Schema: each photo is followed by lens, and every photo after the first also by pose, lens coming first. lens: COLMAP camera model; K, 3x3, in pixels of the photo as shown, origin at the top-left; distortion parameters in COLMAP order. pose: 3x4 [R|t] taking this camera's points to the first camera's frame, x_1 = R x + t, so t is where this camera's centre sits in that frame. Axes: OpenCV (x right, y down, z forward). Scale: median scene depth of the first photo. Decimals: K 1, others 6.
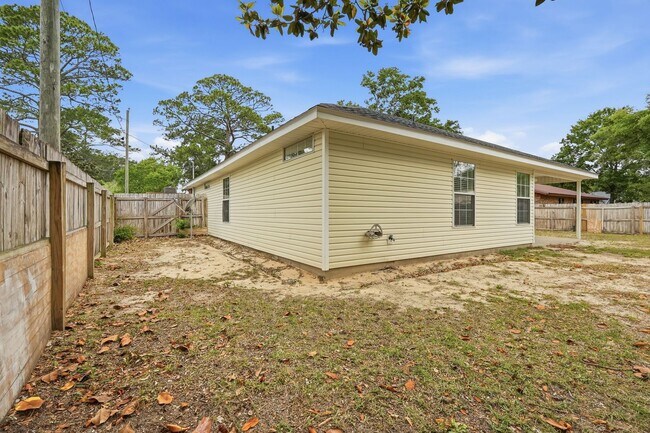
lens RADIAL K [[280.2, 0, 325.0], [0, 280.2, 216.5], [0, 0, 1]] dist [-0.001945, 0.000254]
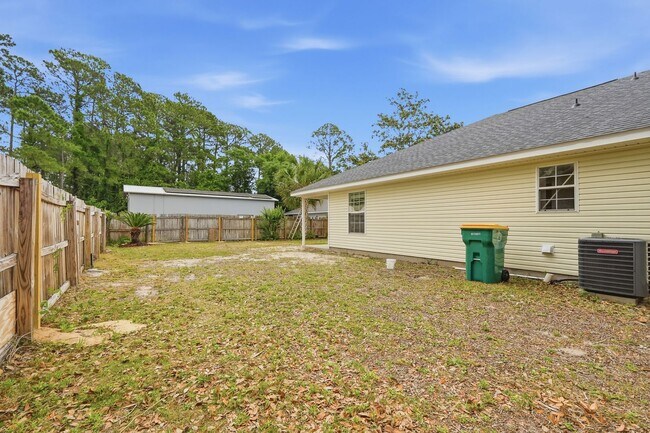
lens RADIAL K [[274.5, 0, 324.8], [0, 274.5, 222.9], [0, 0, 1]] dist [-0.017824, 0.007323]
pose [[-0.998584, -0.002949, -0.053111, 1.193579], [-0.003474, 0.999946, 0.009809, -0.044977], [0.053079, 0.009979, -0.998540, 2.954093]]
